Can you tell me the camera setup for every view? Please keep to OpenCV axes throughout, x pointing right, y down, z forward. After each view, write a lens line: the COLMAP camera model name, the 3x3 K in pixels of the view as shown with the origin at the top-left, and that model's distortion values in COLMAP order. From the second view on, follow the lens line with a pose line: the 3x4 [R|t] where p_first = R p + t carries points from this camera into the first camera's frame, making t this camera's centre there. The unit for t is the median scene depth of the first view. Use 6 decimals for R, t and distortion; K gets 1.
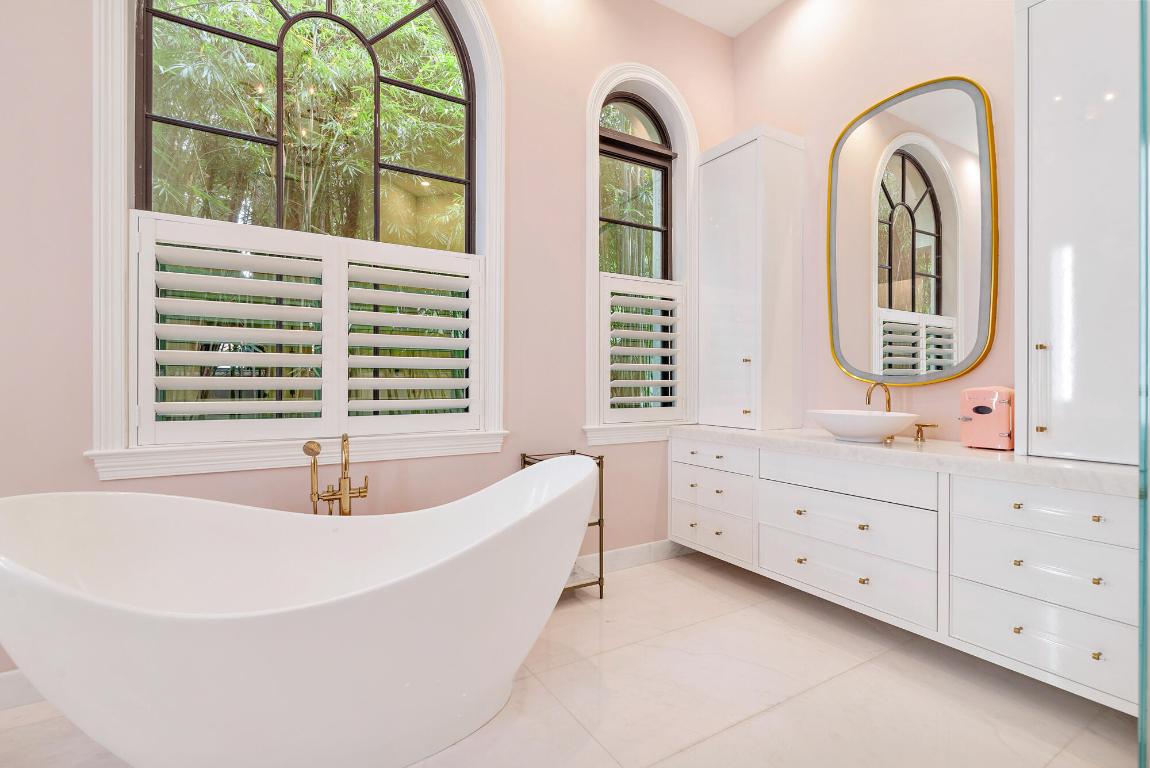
lens RADIAL K [[521.3, 0, 575.0], [0, 521.3, 388.7], [0, 0, 1]] dist [-0.006173, 0.000223]
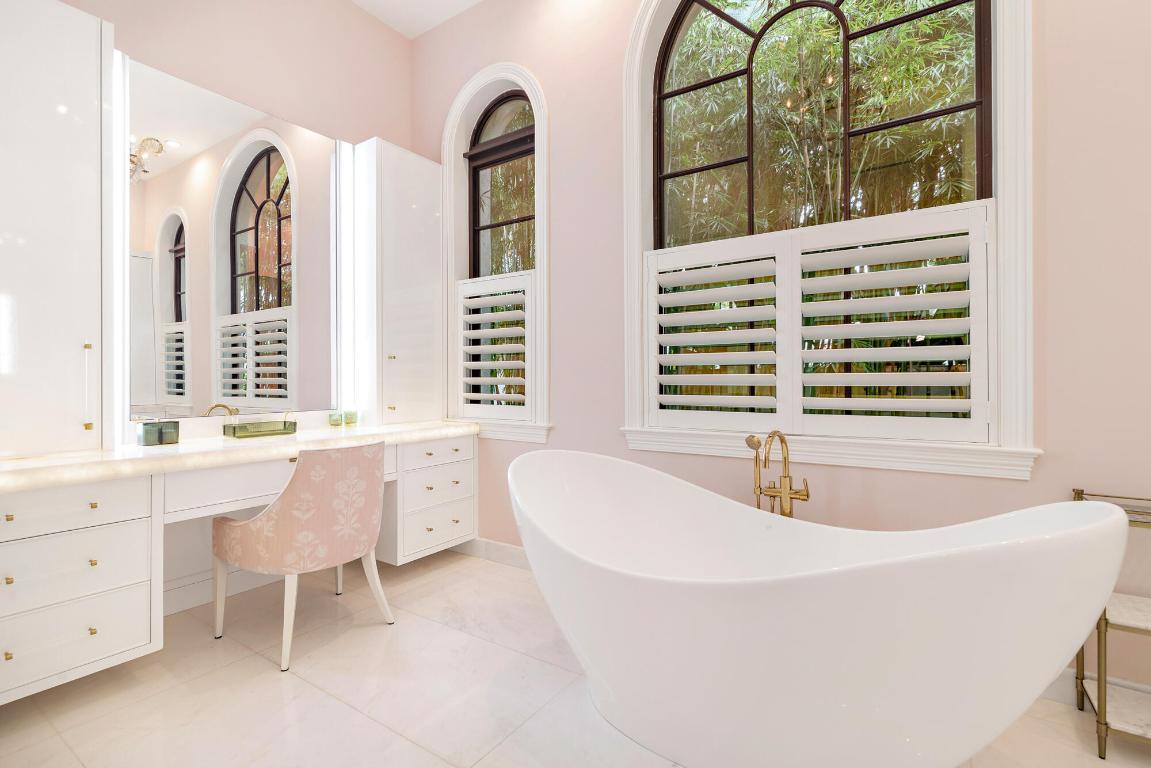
lens RADIAL K [[562.9, 0, 576.7], [0, 562.9, 378.5], [0, 0, 1]] dist [0.000348, 0.000095]
pose [[0.390061, -0.006238, -0.920768, 0.378664], [-0.004195, 0.999955, -0.008552, -0.001790], [0.920780, 0.007198, 0.390017, 0.228256]]
